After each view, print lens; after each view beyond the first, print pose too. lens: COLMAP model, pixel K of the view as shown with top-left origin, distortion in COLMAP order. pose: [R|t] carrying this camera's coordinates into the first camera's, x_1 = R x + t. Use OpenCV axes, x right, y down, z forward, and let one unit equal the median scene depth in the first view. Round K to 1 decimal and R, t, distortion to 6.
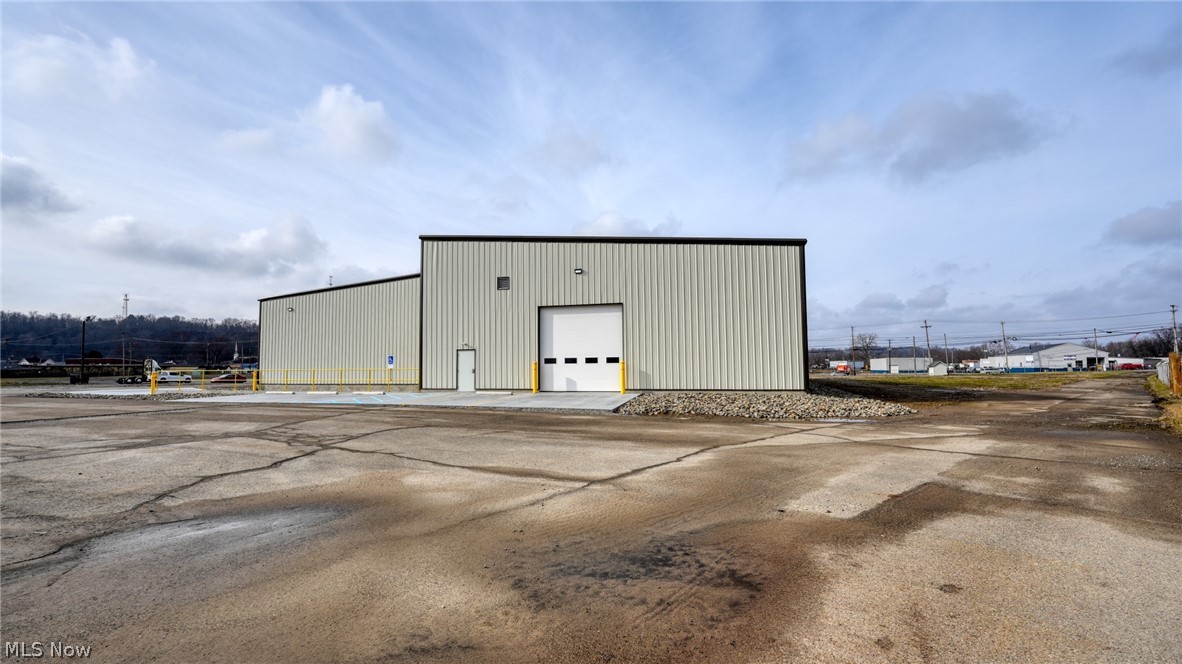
lens RADIAL K [[588.0, 0, 591.0], [0, 588.0, 332.0], [0, 0, 1]] dist [0.000422, 0.000041]
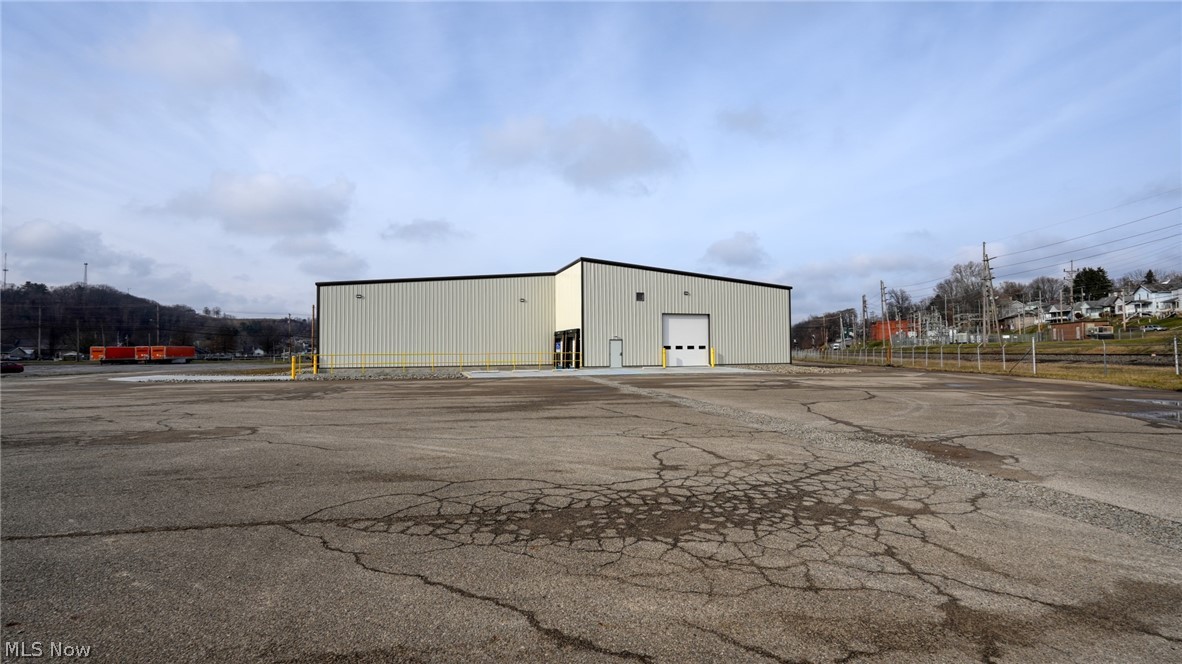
lens RADIAL K [[539.7, 0, 591.0], [0, 539.7, 332.0], [0, 0, 1]] dist [0.000041, -0.000019]
pose [[0.805784, 0.020642, 0.591849, -1.106909], [-0.034161, 0.999348, 0.011655, -0.003323], [-0.591223, -0.029609, 0.805964, -0.059131]]
